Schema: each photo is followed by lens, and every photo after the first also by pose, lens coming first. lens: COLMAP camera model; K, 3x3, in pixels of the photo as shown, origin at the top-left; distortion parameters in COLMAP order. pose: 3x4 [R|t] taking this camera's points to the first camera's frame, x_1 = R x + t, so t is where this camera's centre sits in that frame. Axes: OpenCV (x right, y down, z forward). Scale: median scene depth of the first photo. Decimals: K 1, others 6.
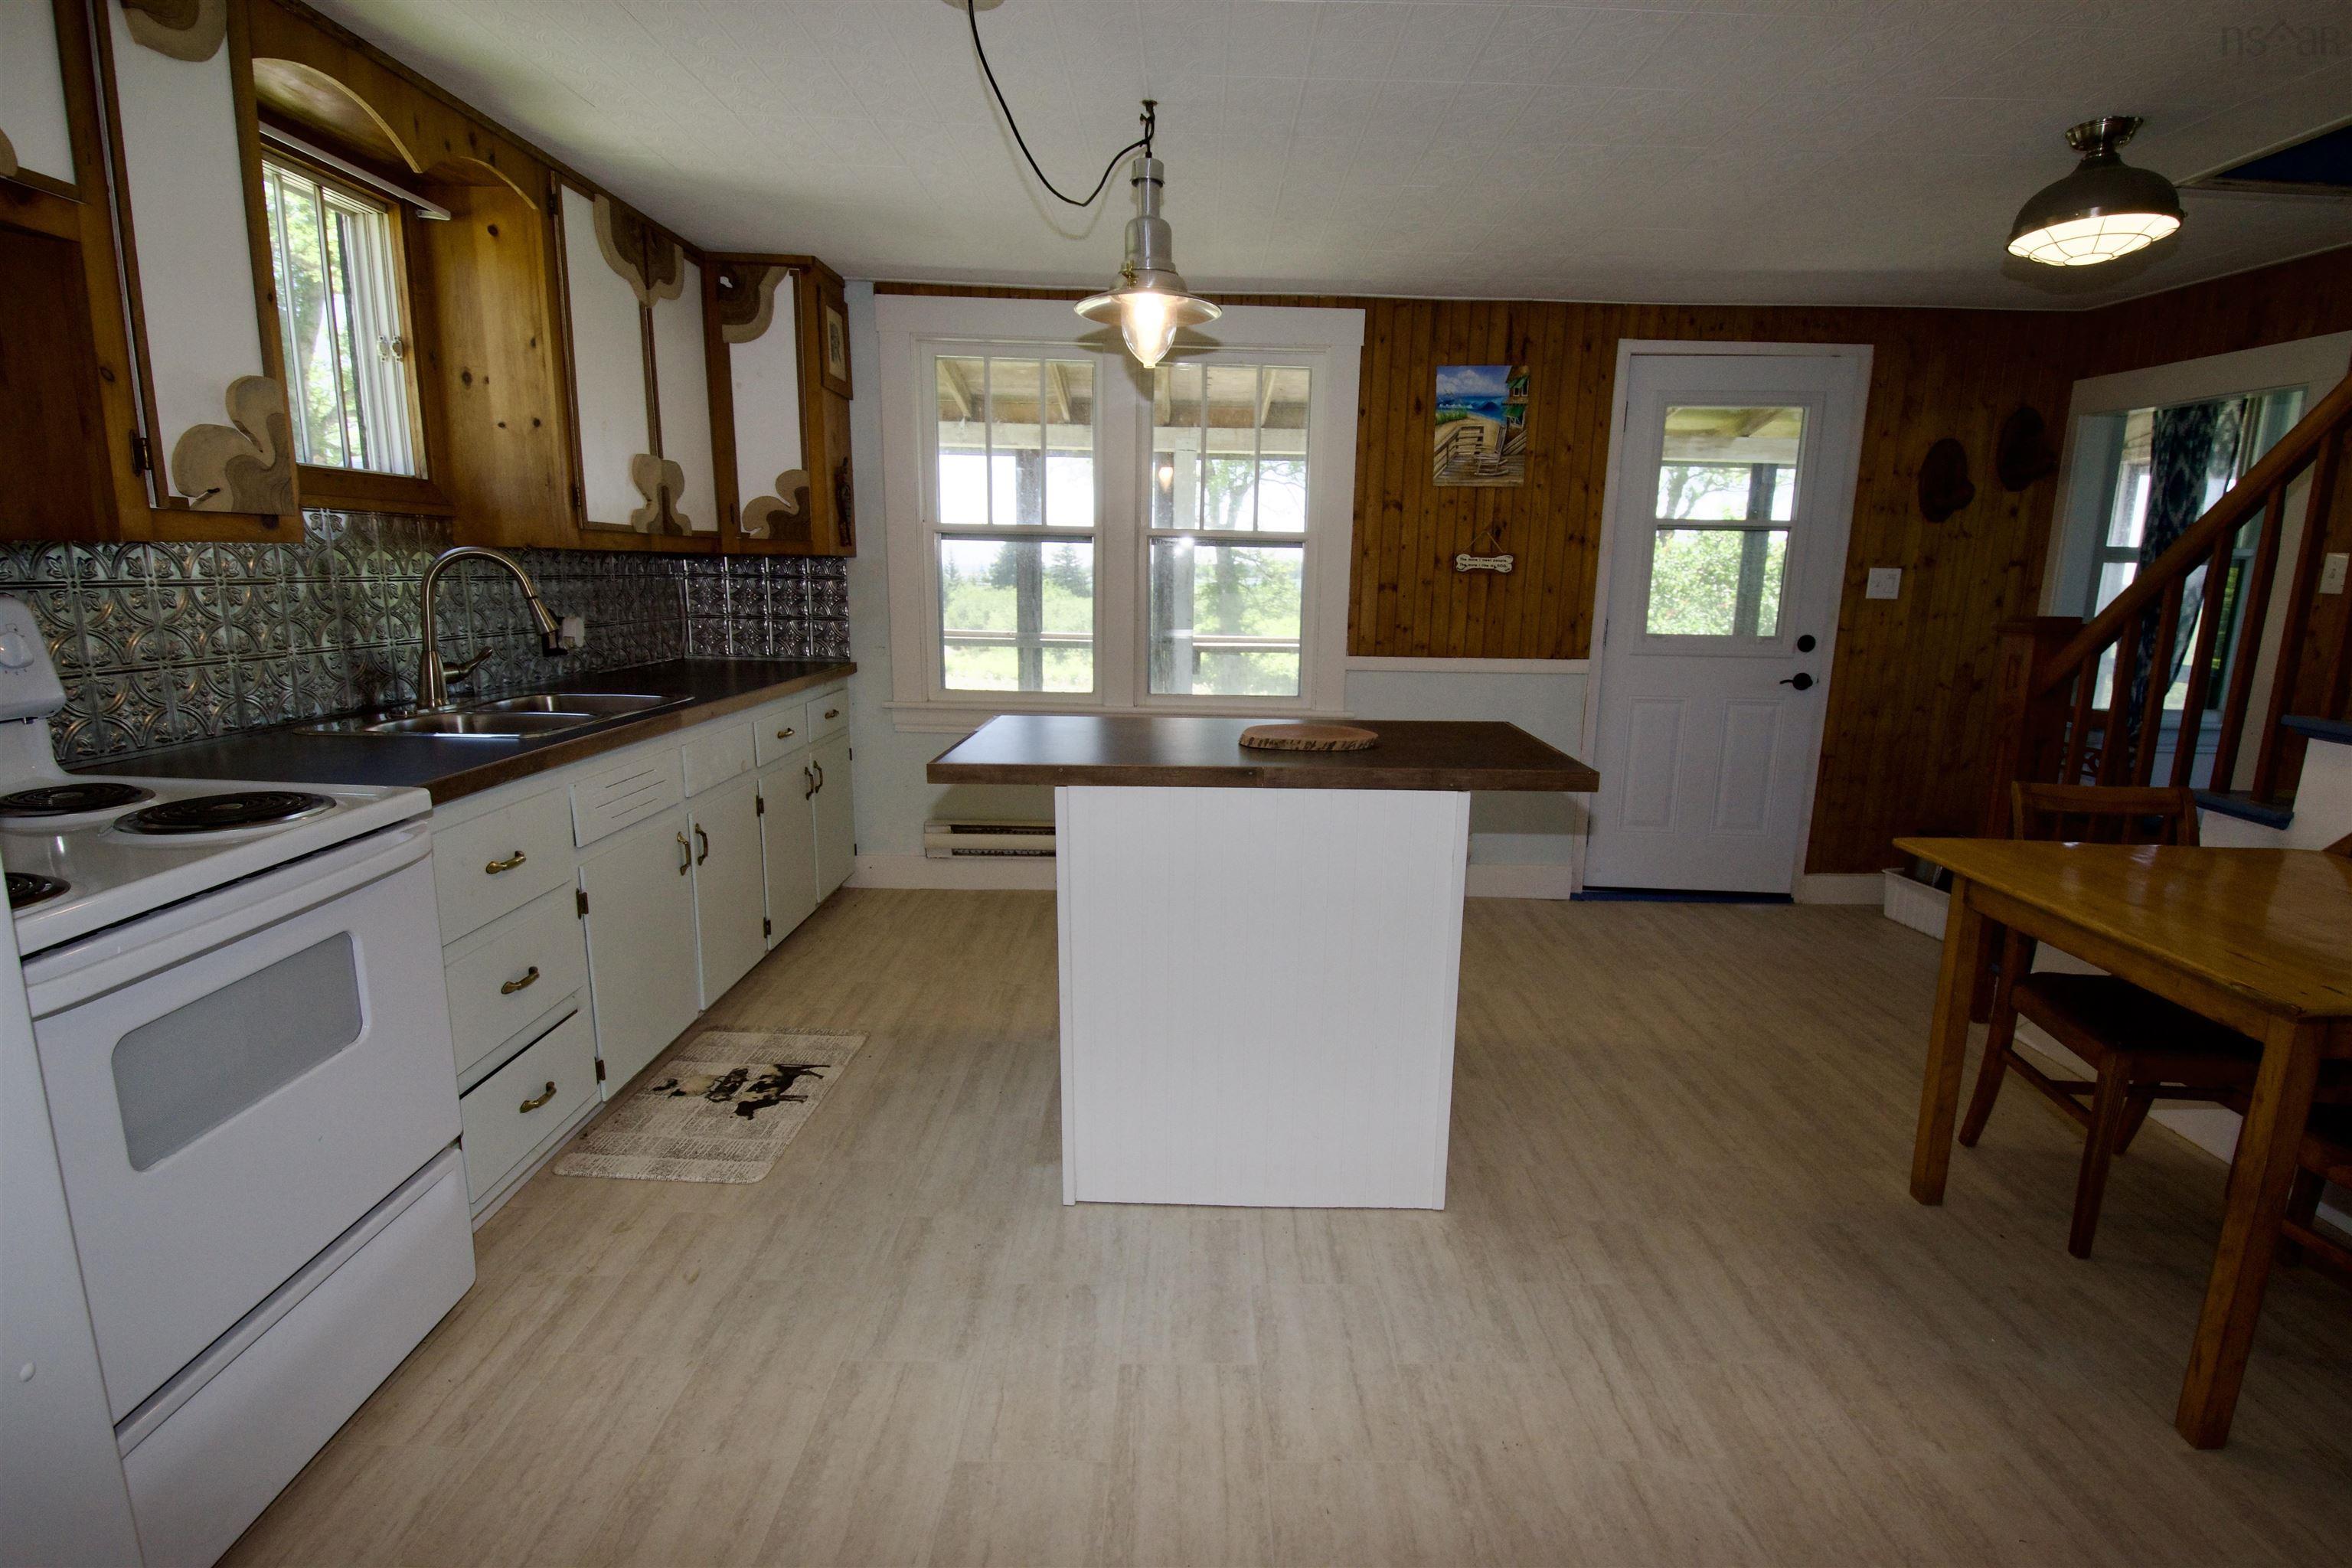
lens RADIAL K [[1096.3, 0, 1191.9], [0, 1096.3, 794.3], [0, 0, 1]] dist [0.021558, -0.021215]
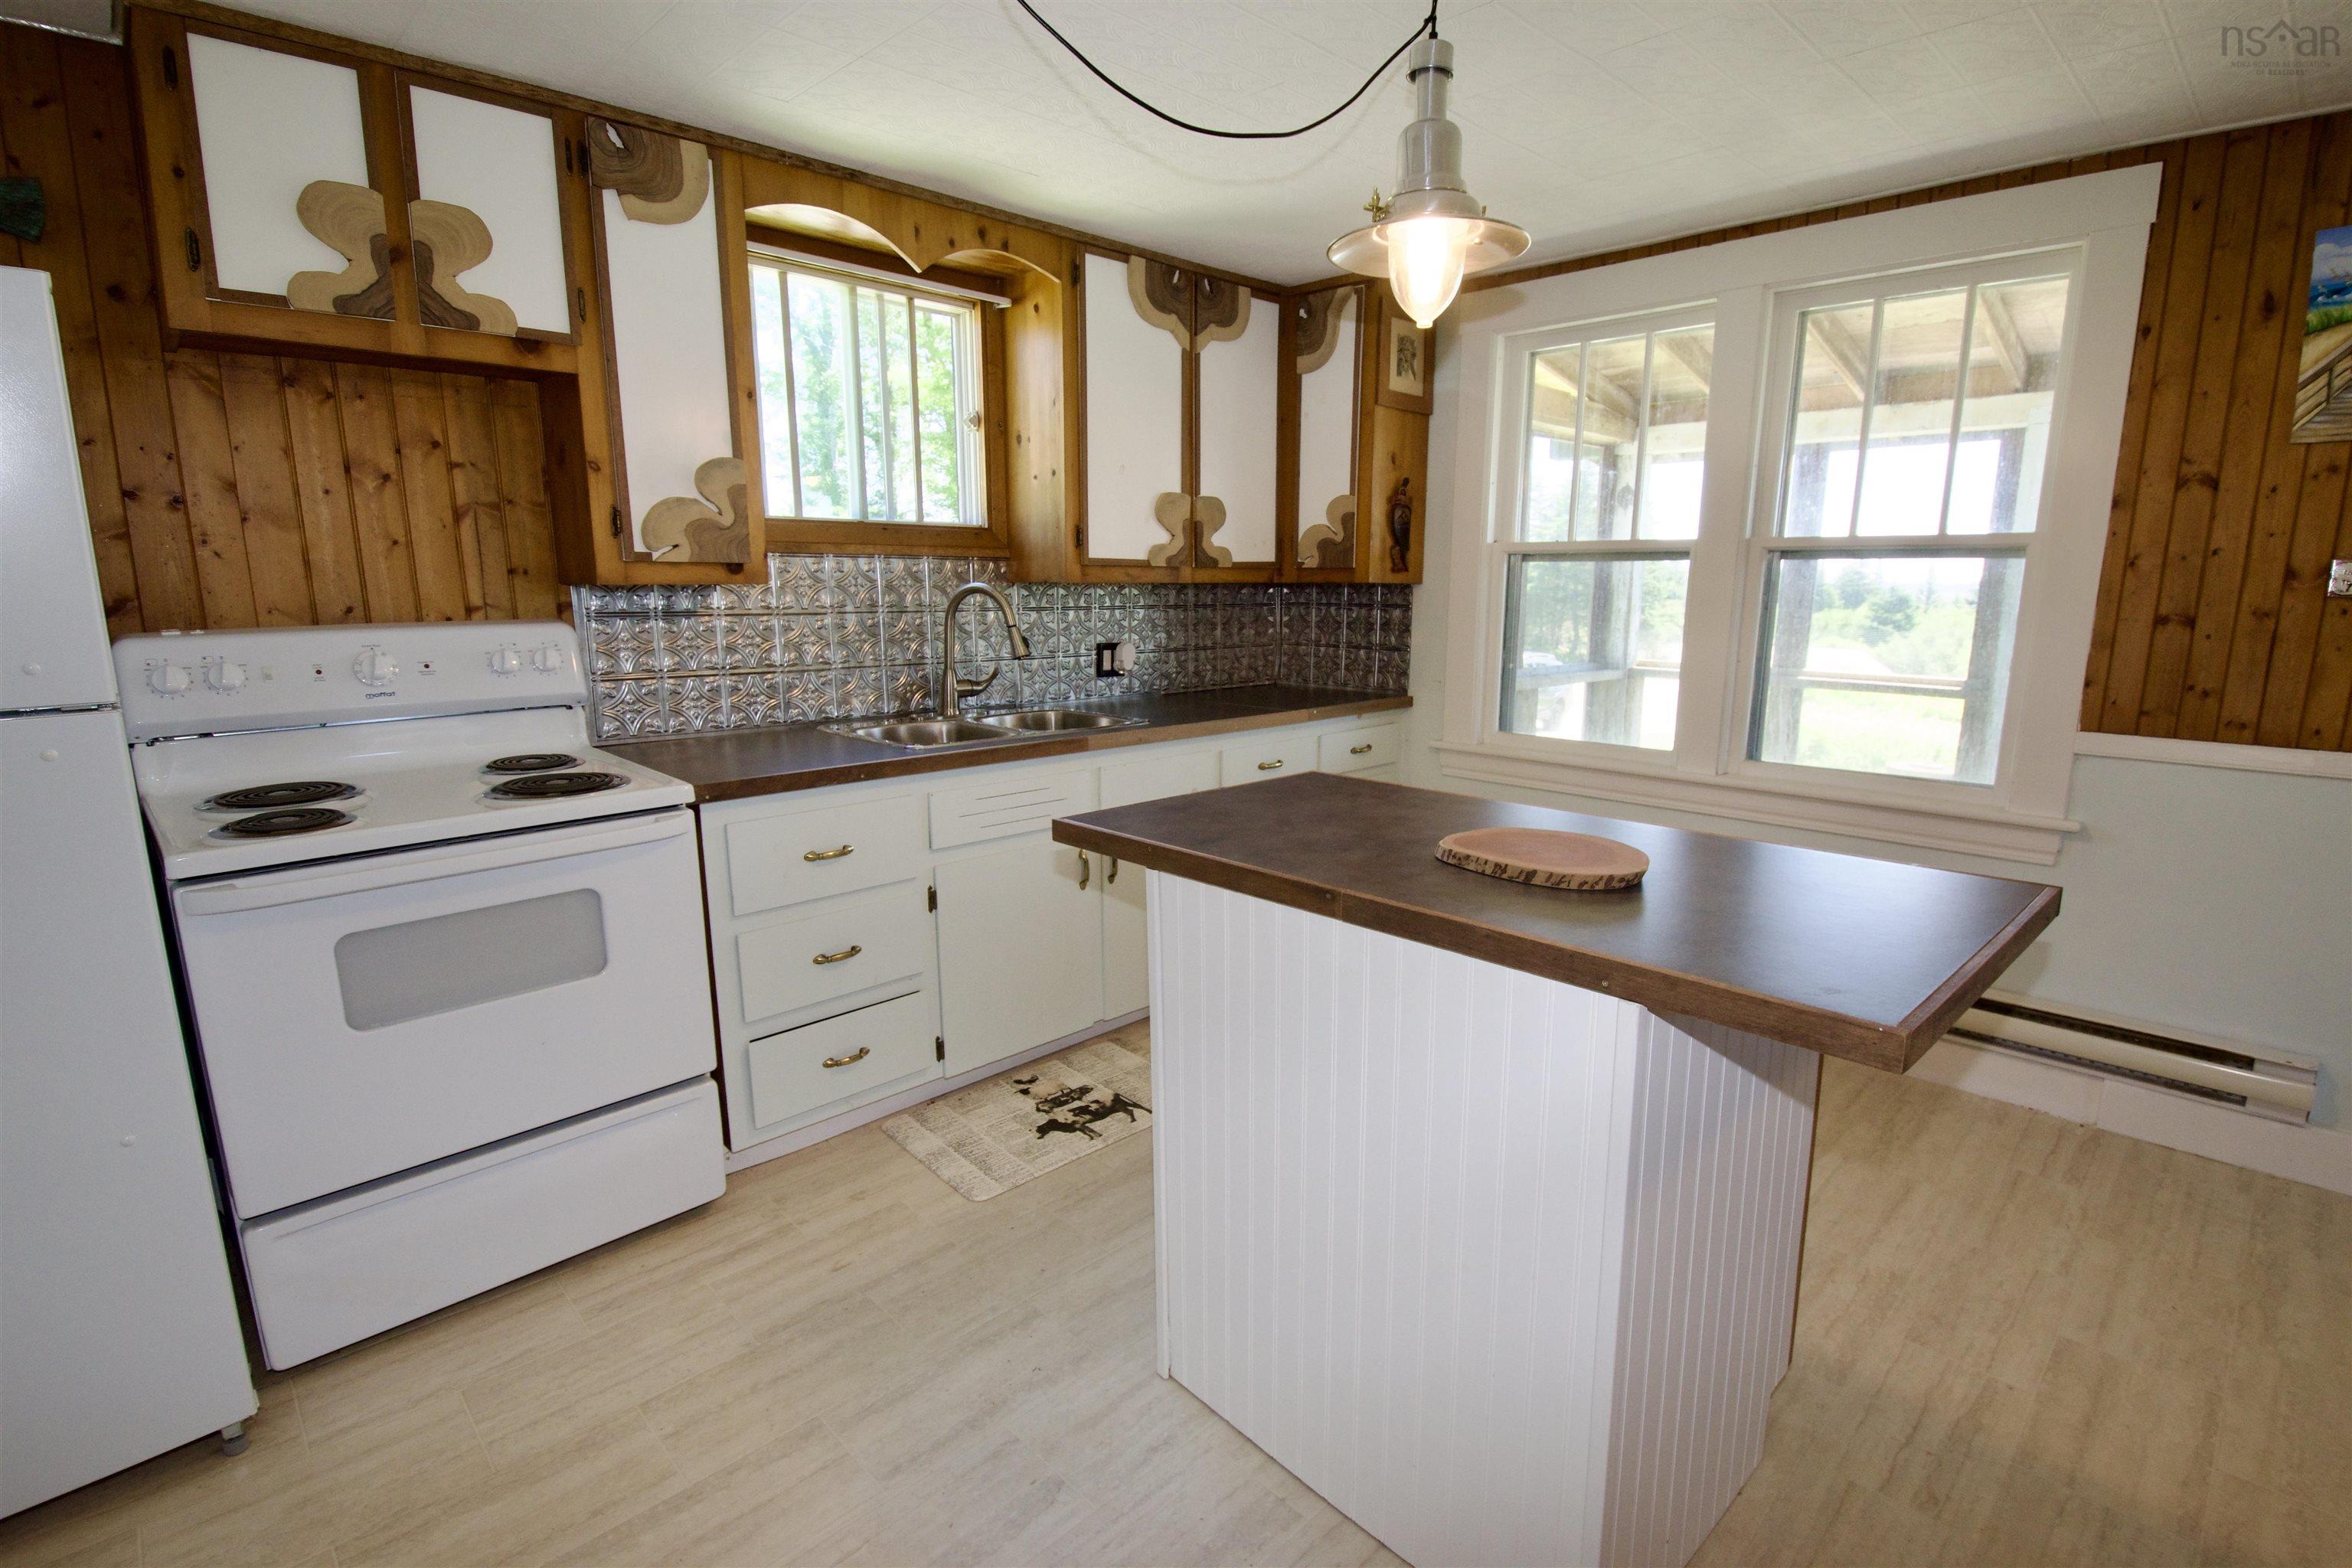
lens RADIAL K [[1096.3, 0, 1191.9], [0, 1096.3, 794.3], [0, 0, 1]] dist [0.021558, -0.021215]
pose [[0.703439, 0.119773, -0.700591, 0.328776], [-0.133639, 0.990407, 0.035138, -0.066344], [0.698078, 0.068909, 0.712698, 0.309723]]
